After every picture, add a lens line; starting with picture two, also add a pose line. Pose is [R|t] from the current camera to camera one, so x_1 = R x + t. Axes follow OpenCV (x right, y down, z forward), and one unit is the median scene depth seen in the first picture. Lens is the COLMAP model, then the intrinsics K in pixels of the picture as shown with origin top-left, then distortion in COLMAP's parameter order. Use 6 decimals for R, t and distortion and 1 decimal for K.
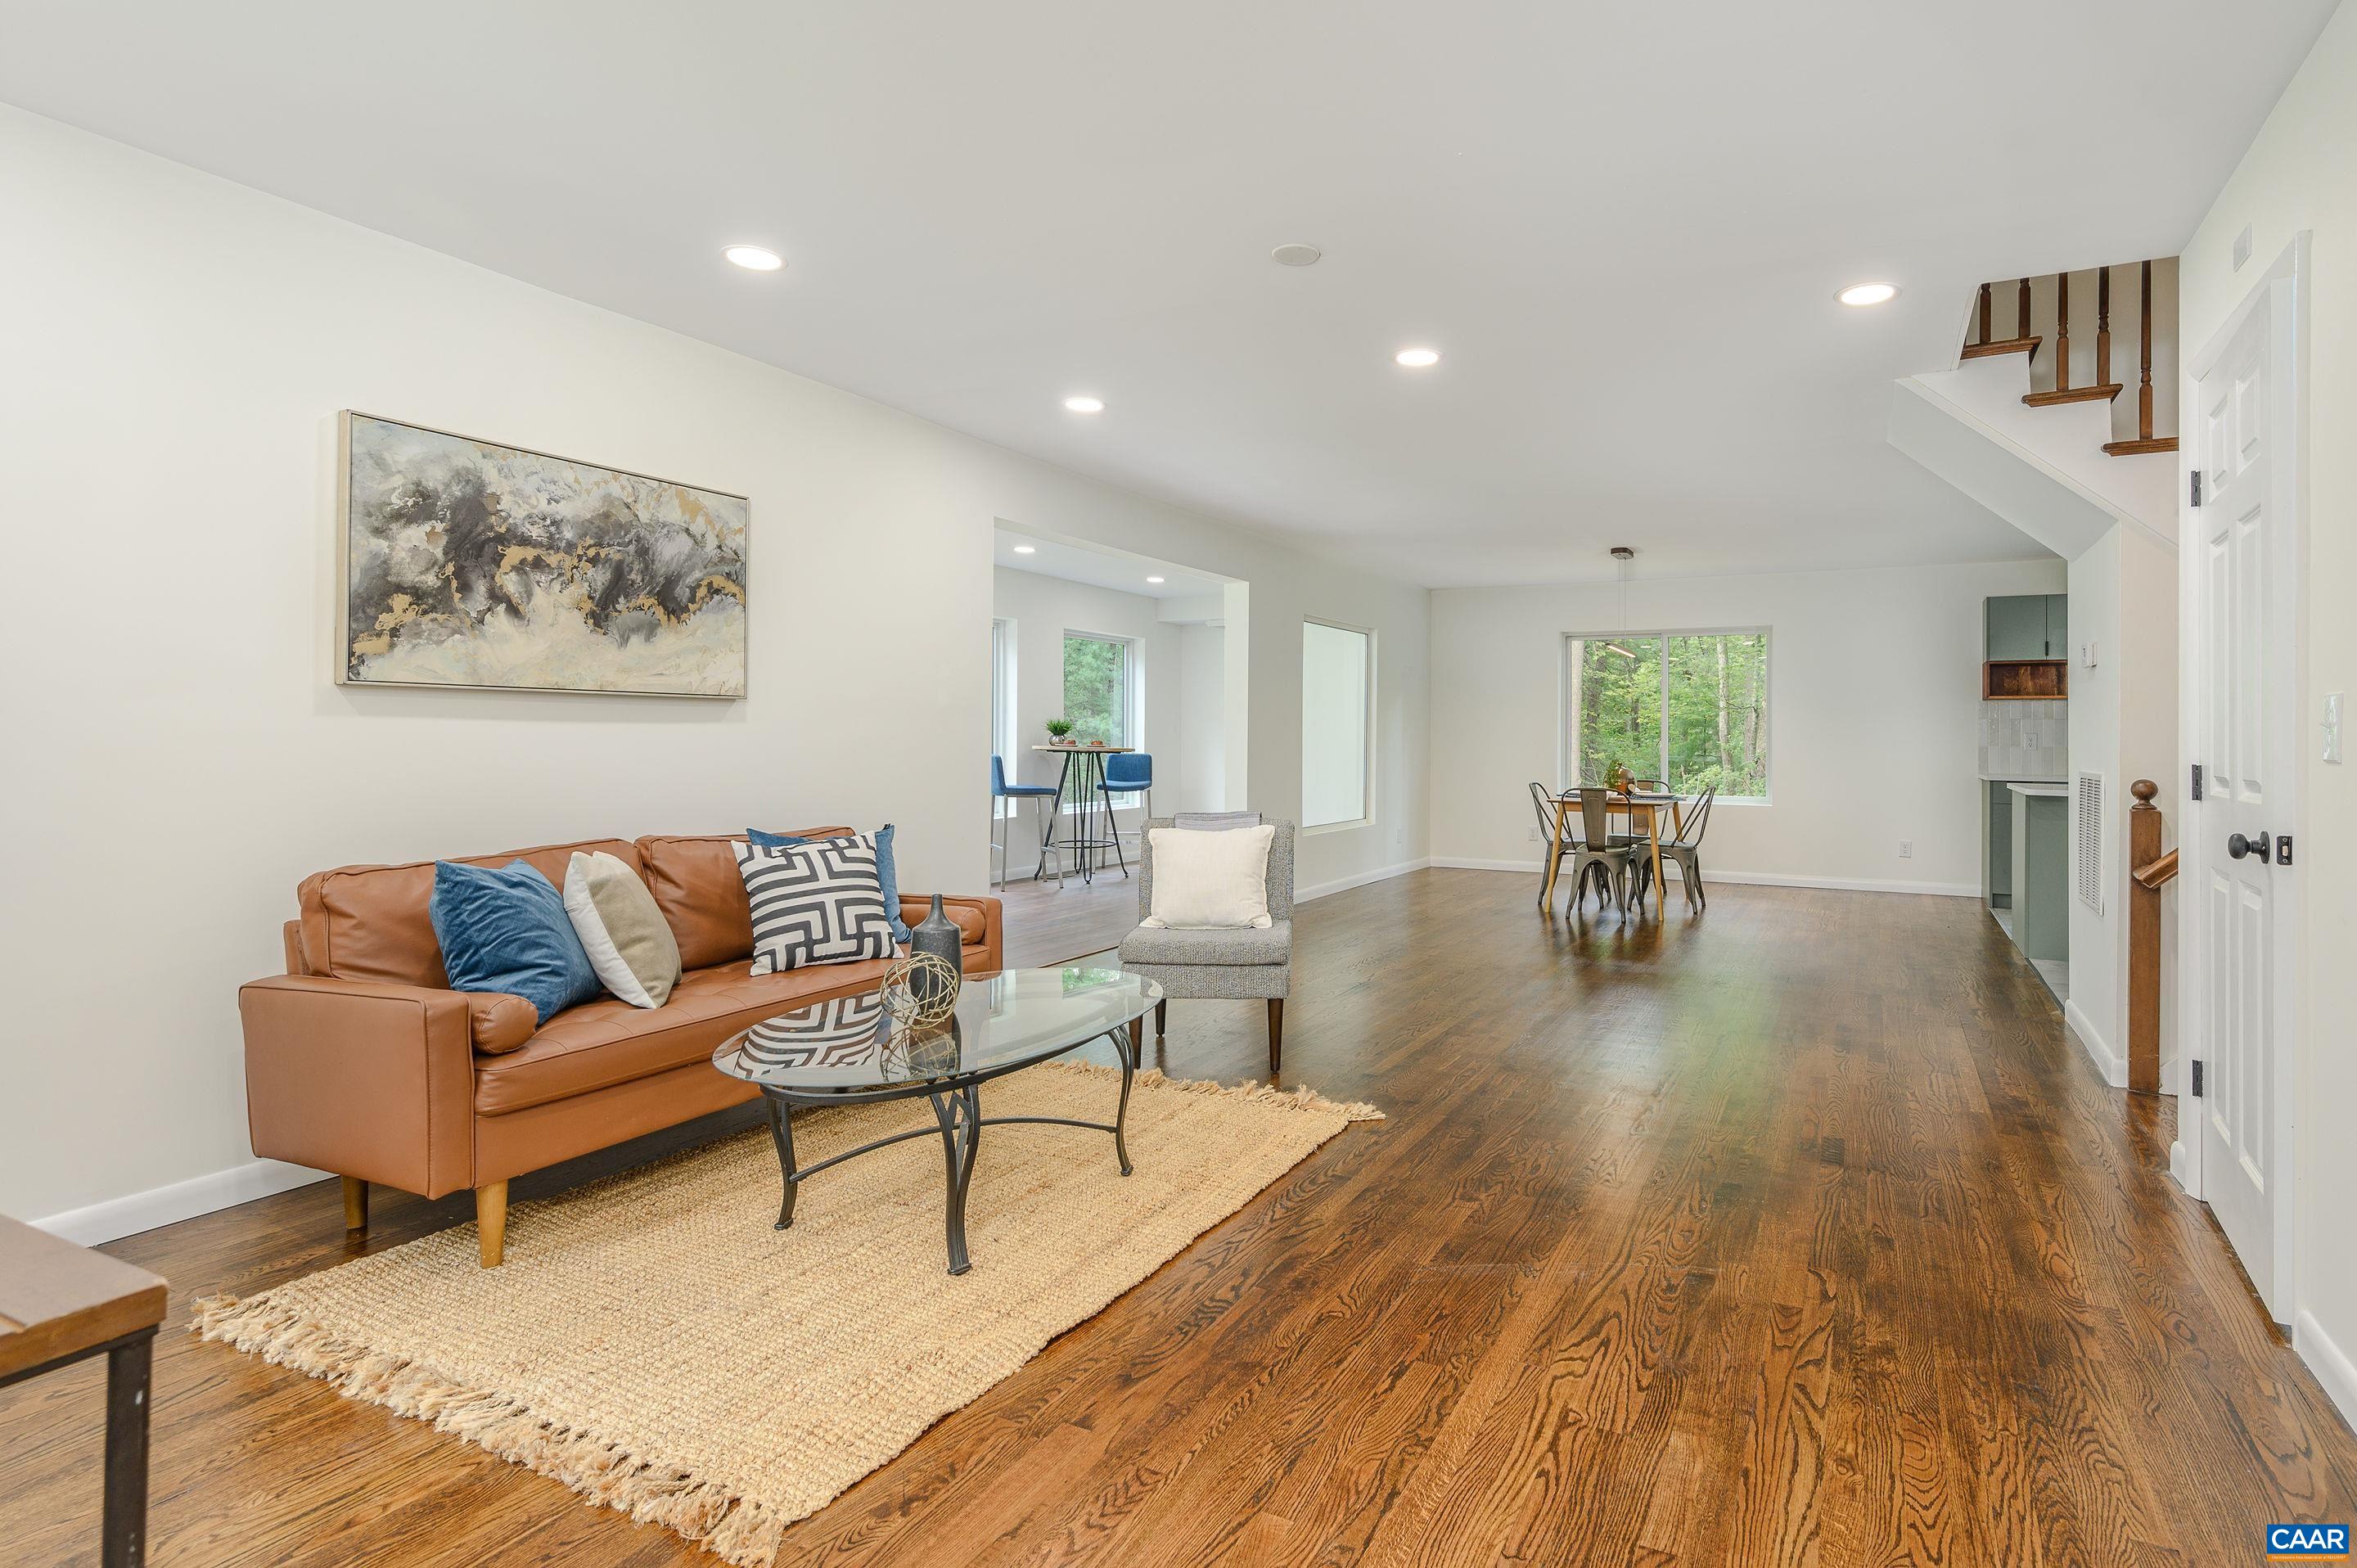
lens RADIAL K [[1177.9, 0, 1308.1], [0, 1177.9, 722.8], [0, 0, 1]] dist [-0.000349, -0.000089]
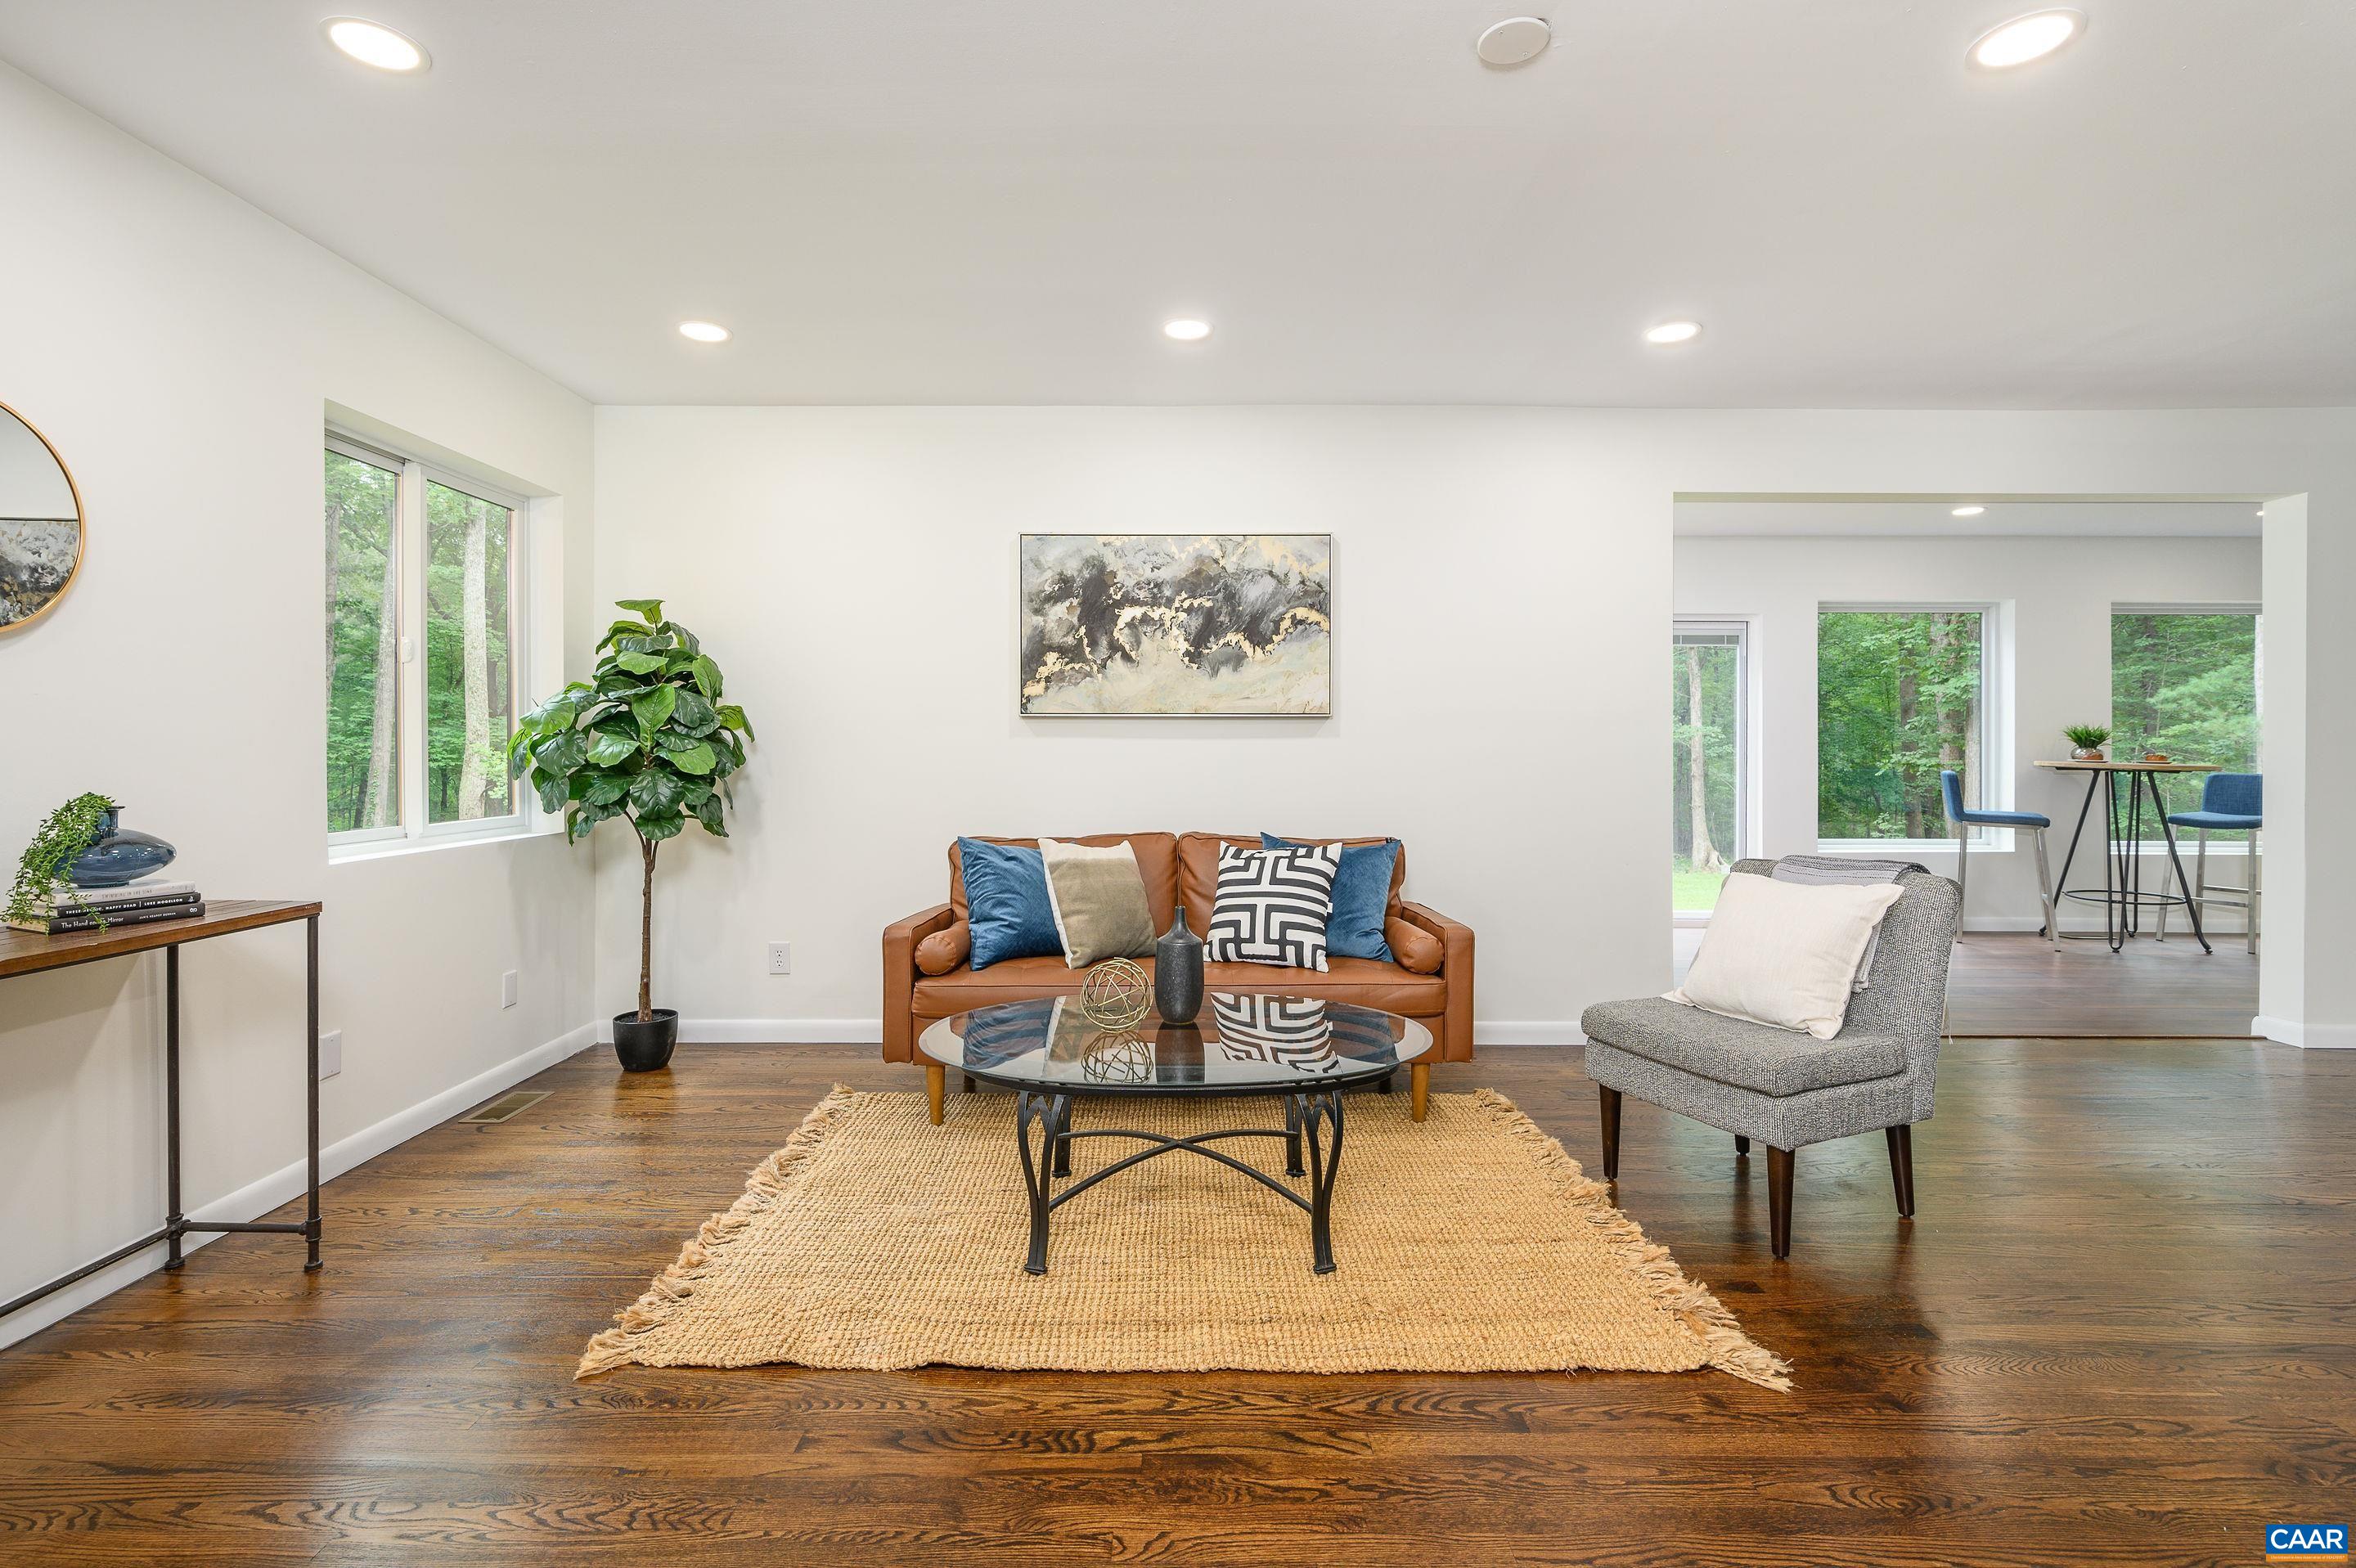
lens RADIAL K [[1074.2, 0, 1169.8], [0, 1074.2, 744.6], [0, 0, 1]] dist [0.001195, -0.000251]
pose [[0.425879, -0.008850, -0.904737, 0.440824], [0.013684, 0.999901, -0.003340, 0.009290], [0.904677, -0.010958, 0.425957, 0.521121]]
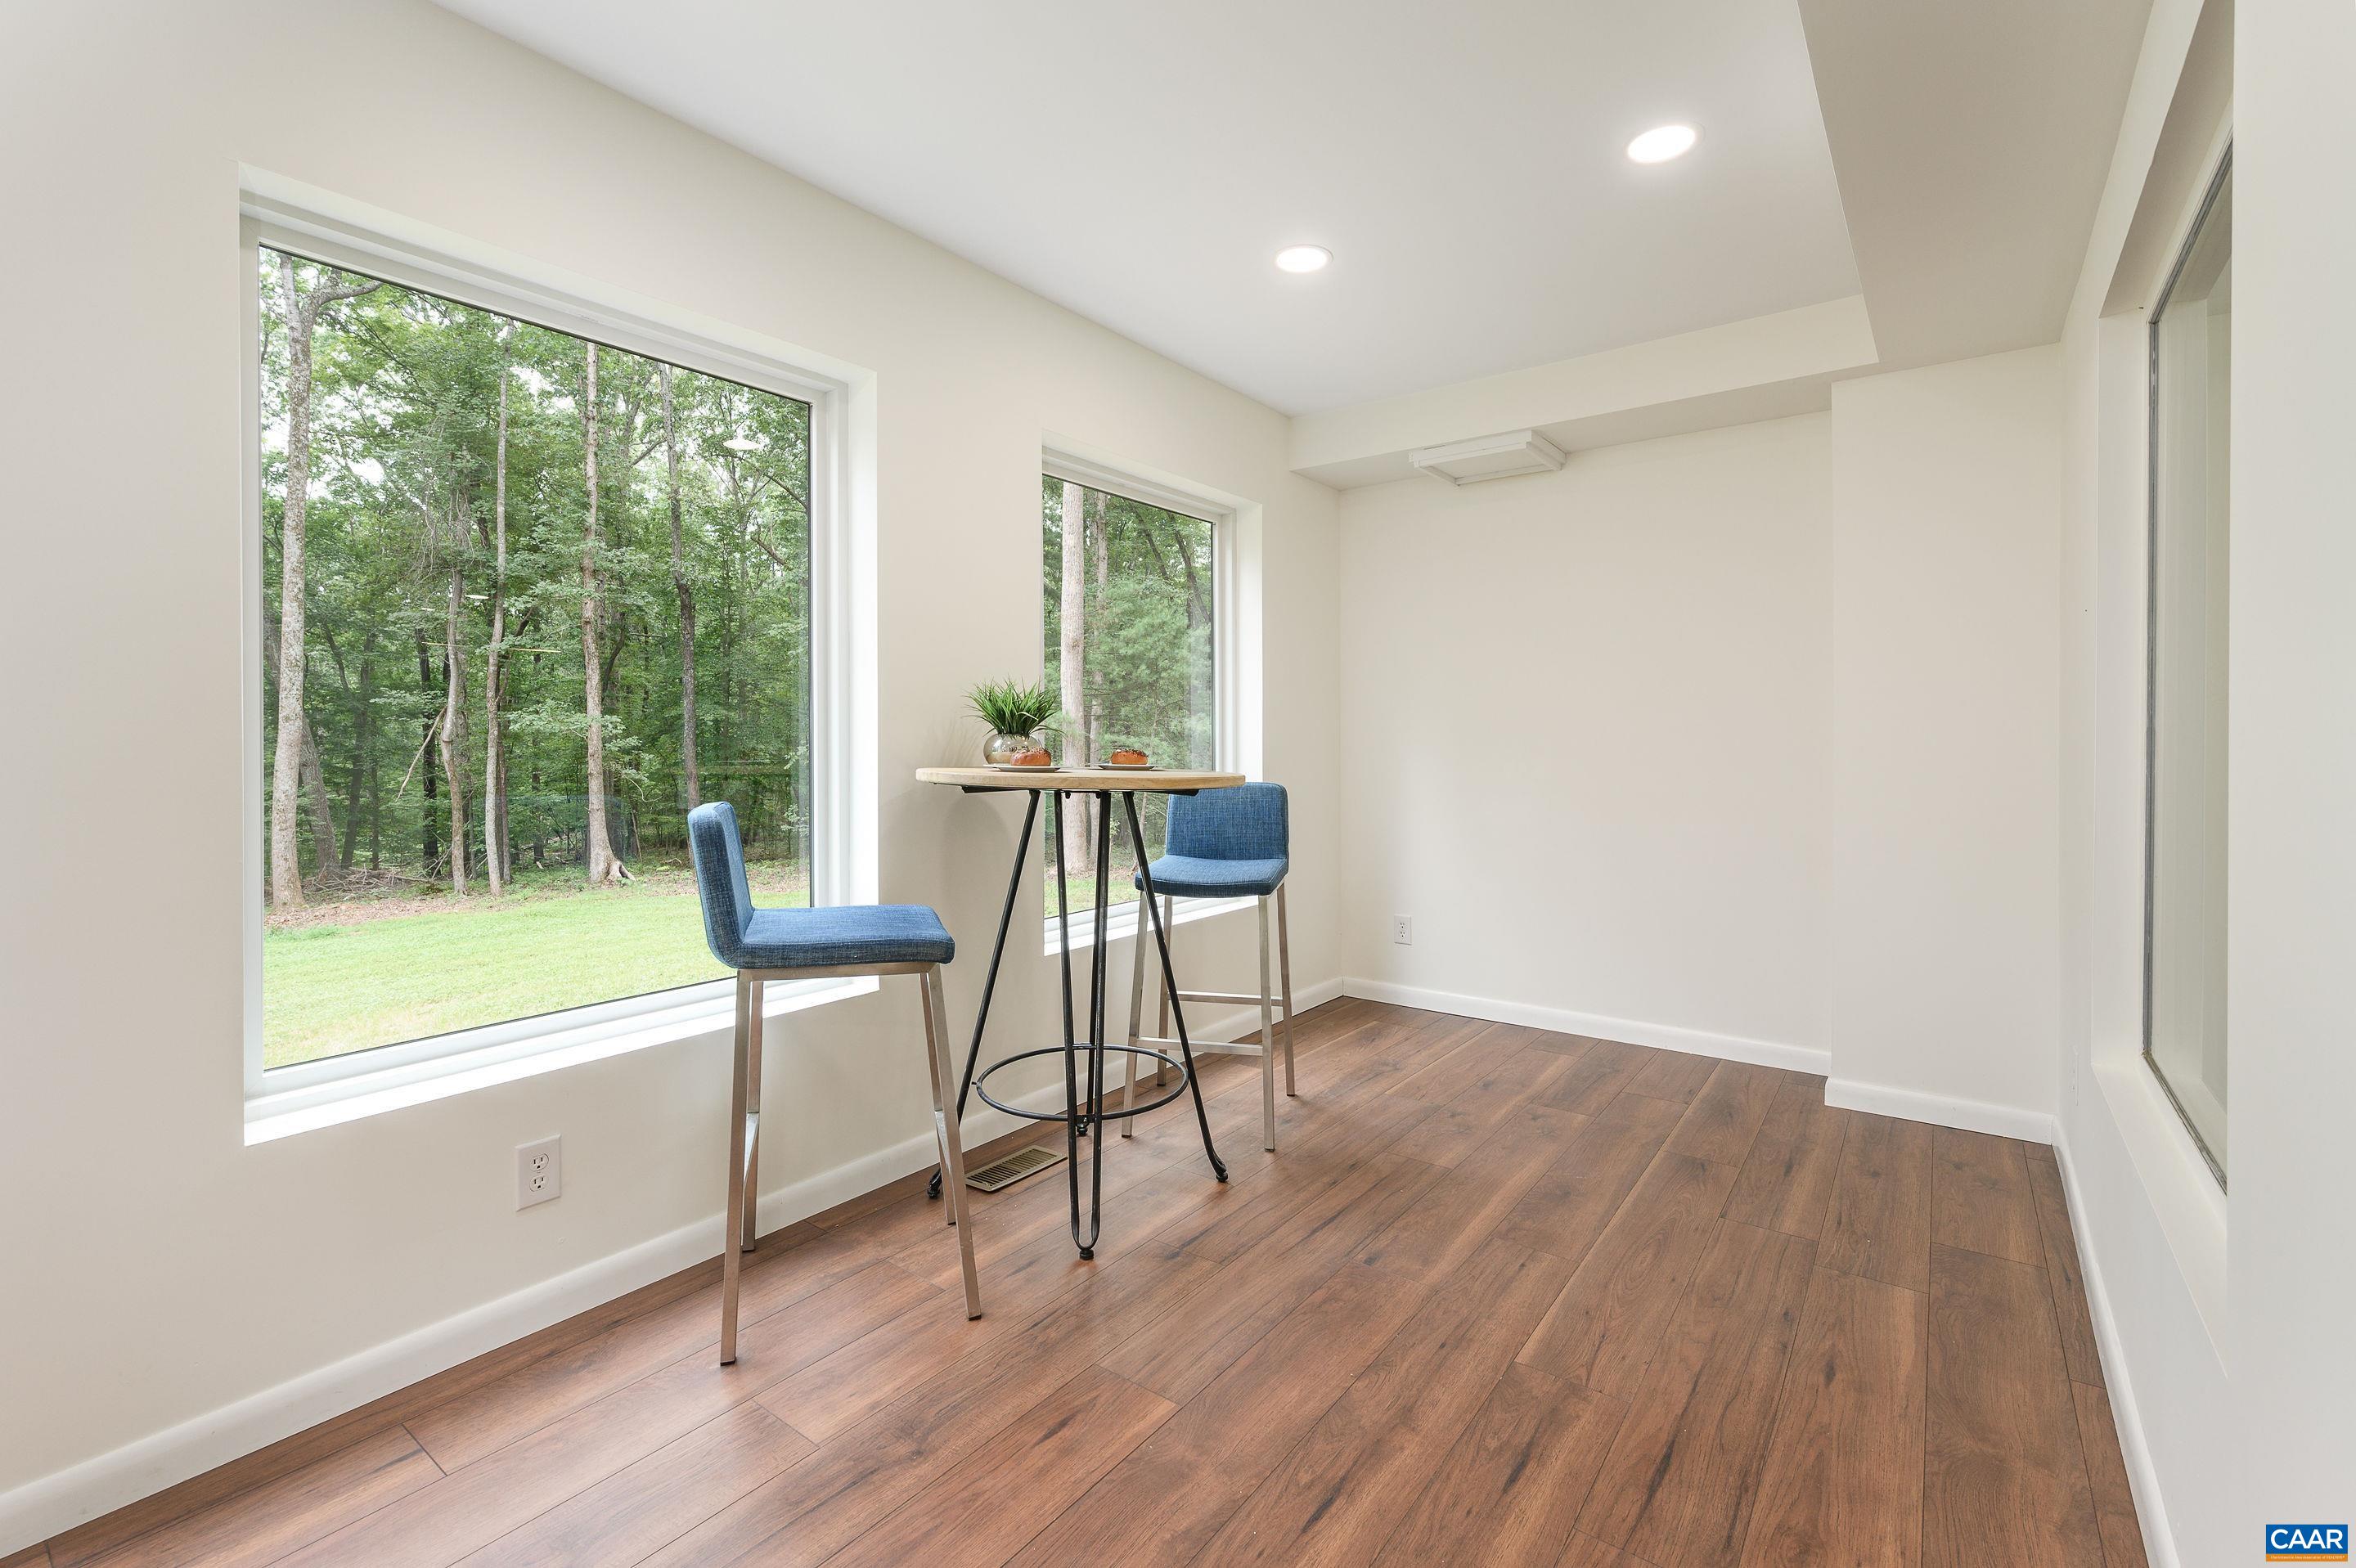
lens RADIAL K [[1074.2, 0, 1169.8], [0, 1074.2, 744.6], [0, 0, 1]] dist [0.001195, -0.000251]
pose [[0.976089, -0.010582, -0.217114, -0.287837], [0.014639, 0.999747, 0.017087, 0.024148], [0.216878, -0.019857, 0.975997, 2.009187]]
